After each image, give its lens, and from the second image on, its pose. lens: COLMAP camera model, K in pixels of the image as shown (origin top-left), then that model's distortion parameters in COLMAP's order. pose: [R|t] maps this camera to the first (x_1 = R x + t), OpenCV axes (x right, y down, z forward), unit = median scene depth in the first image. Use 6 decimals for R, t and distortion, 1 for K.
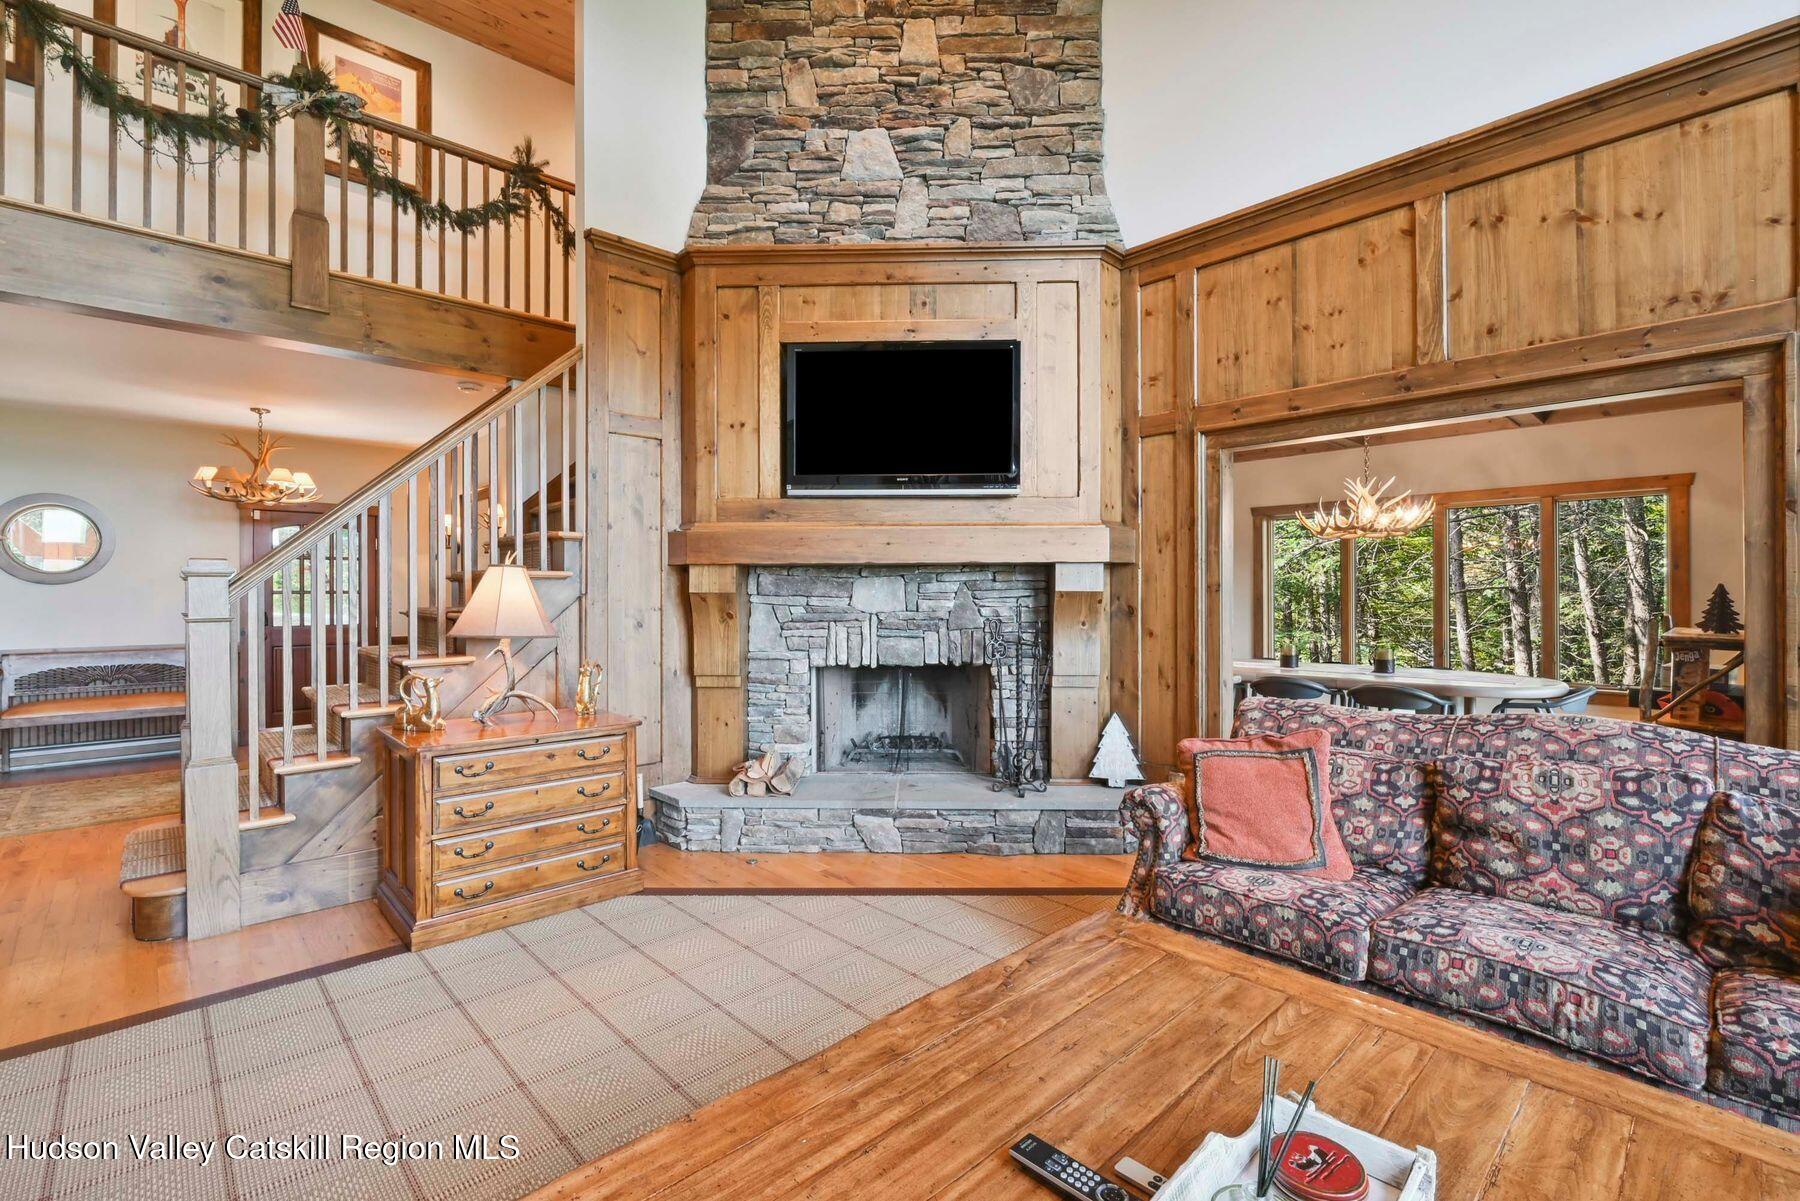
lens RADIAL K [[802.6, 0, 904.0], [0, 802.6, 597.4], [0, 0, 1]] dist [-0.001092, -0.001339]
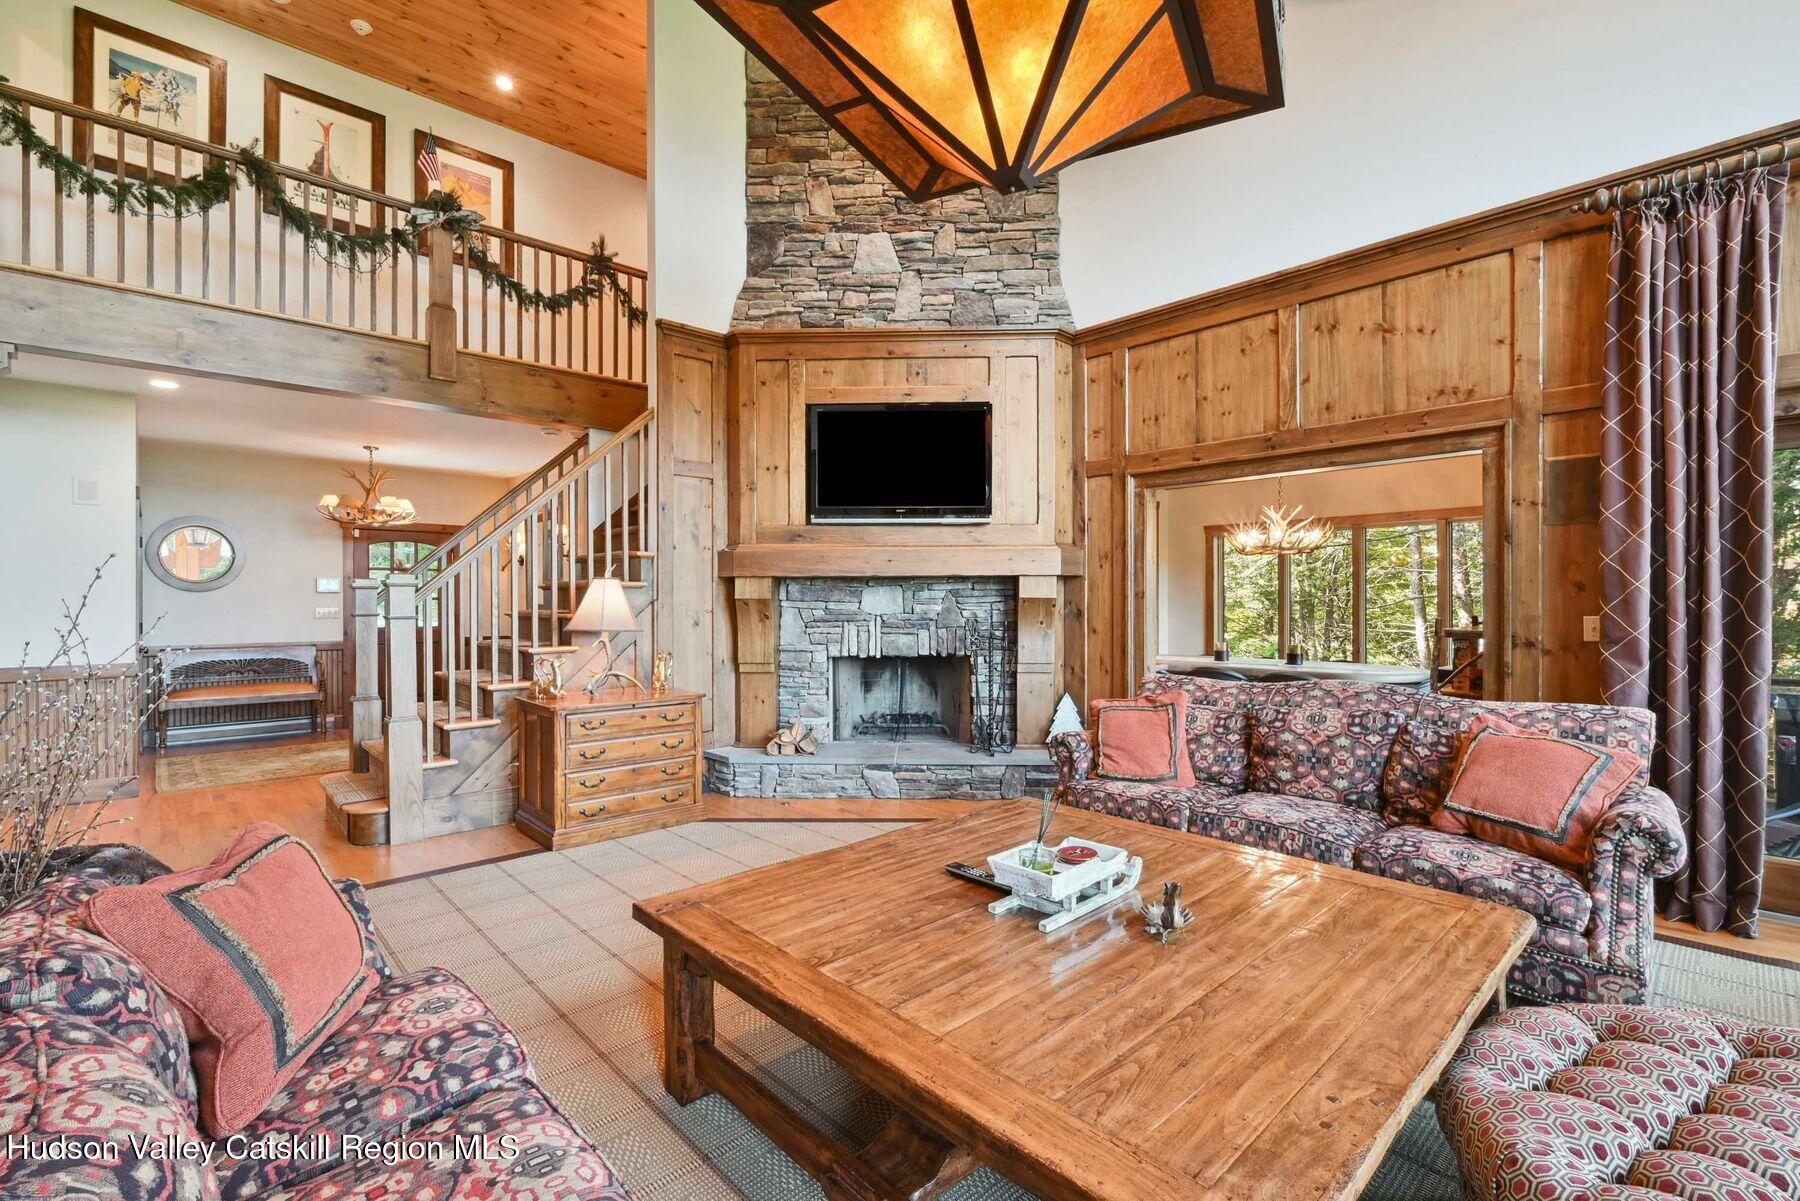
lens RADIAL K [[802.6, 0, 899.0], [0, 802.6, 604.7], [0, 0, 1]] dist [-0.001092, -0.001339]
pose [[0.999936, 0.000598, -0.011342, 0.010634], [-0.000604, 1.000000, -0.000568, 0.004524], [0.011341, 0.000575, 0.999936, -0.298236]]
